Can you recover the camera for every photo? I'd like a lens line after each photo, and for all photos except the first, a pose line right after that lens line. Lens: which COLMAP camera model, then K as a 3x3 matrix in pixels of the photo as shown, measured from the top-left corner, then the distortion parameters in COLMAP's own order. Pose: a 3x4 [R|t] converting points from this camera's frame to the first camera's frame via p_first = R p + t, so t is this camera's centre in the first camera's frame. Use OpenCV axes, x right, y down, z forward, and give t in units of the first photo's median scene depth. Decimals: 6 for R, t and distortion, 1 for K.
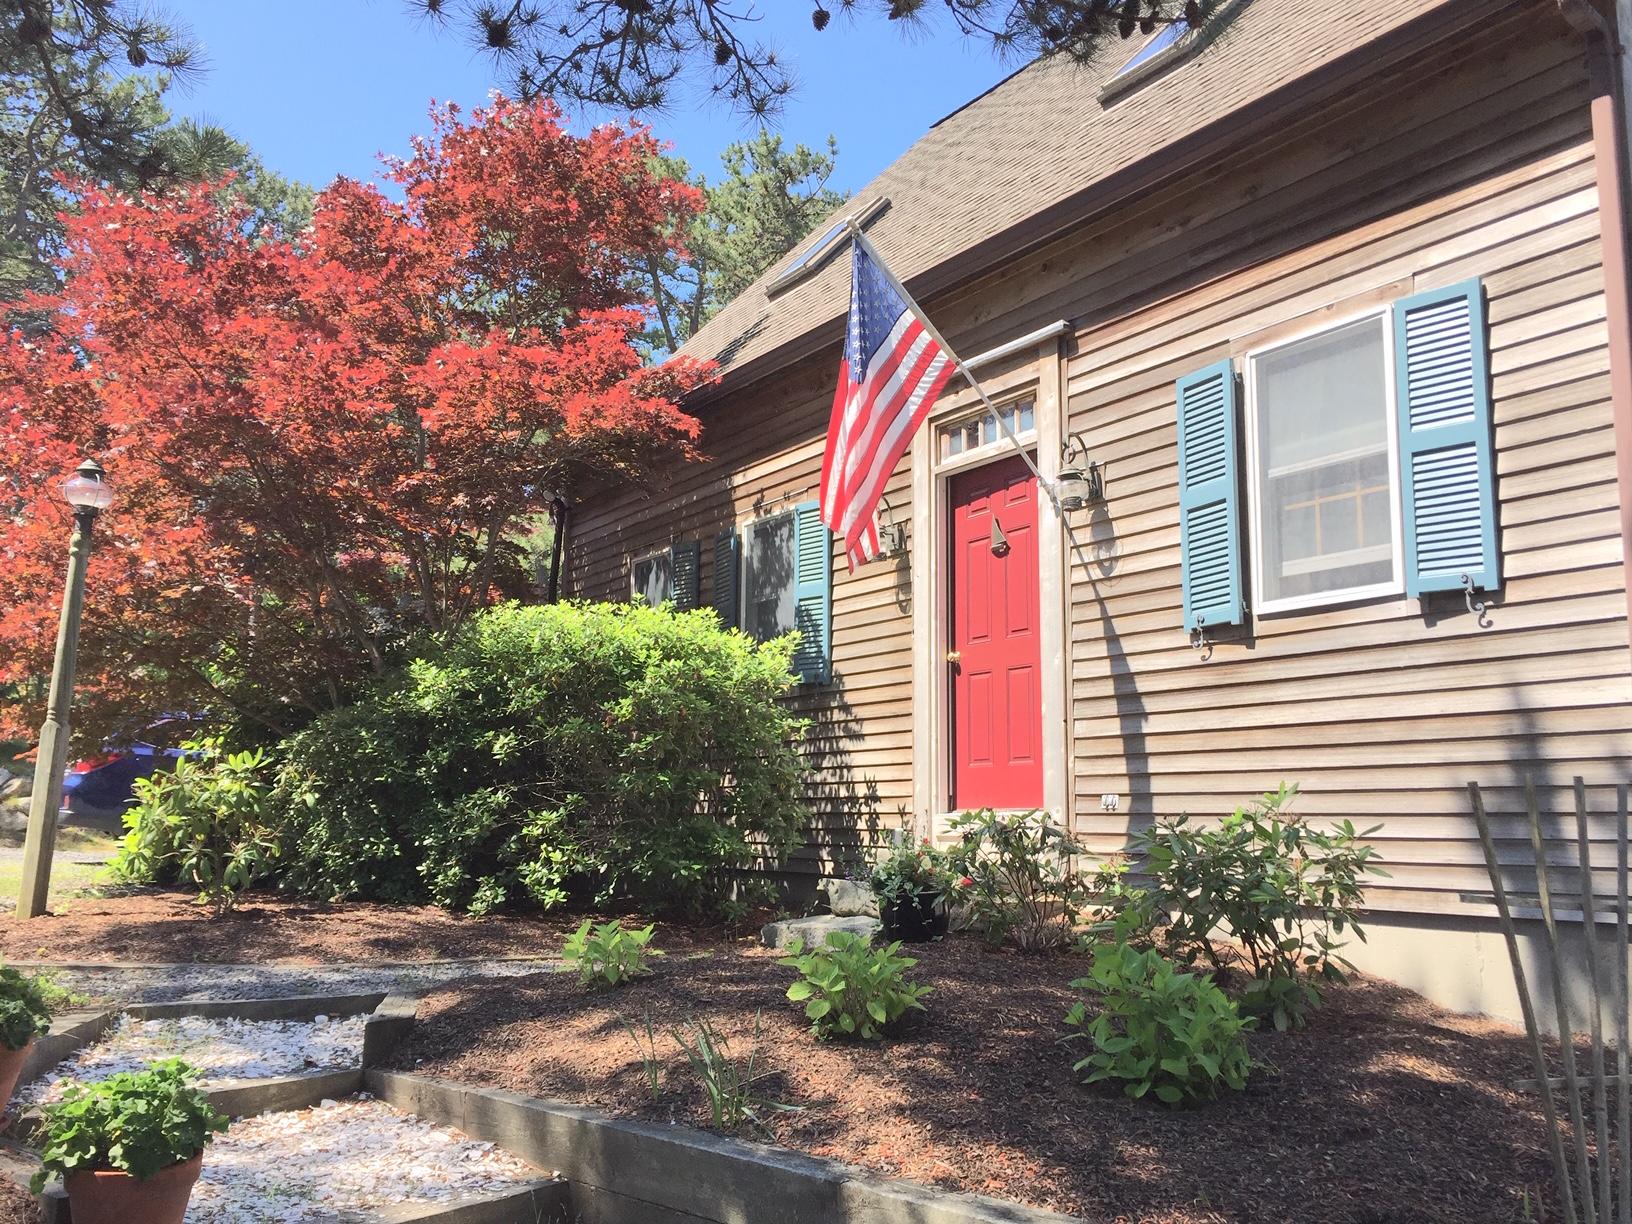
lens RADIAL K [[1419.6, 0, 816.0], [0, 1419.6, 612.0], [0, 0, 1]] dist [0.146231, -0.139800]
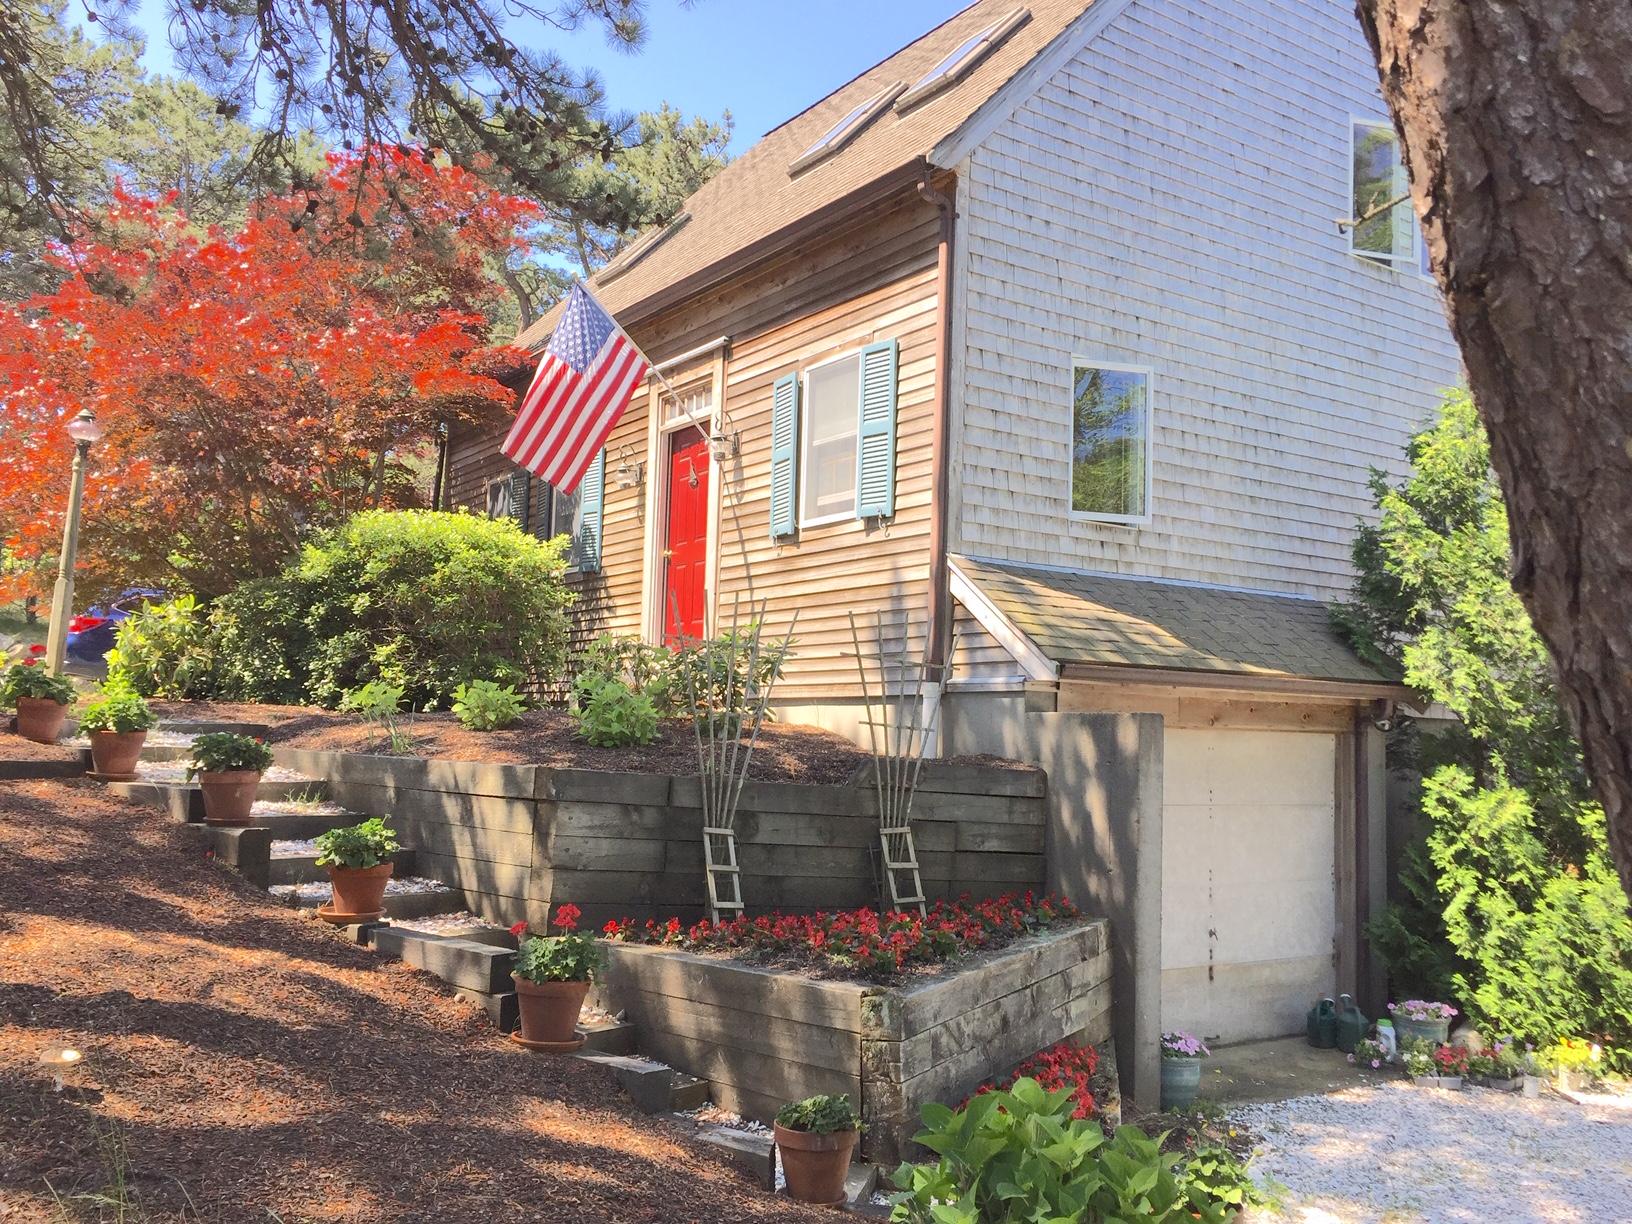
lens RADIAL K [[1419.6, 0, 816.0], [0, 1419.6, 612.0], [0, 0, 1]] dist [0.146231, -0.139800]
pose [[0.999688, 0.022775, 0.010290, 0.268125], [-0.023314, 0.998175, 0.055703, 0.005573], [-0.009002, -0.055926, 0.998394, -0.570874]]
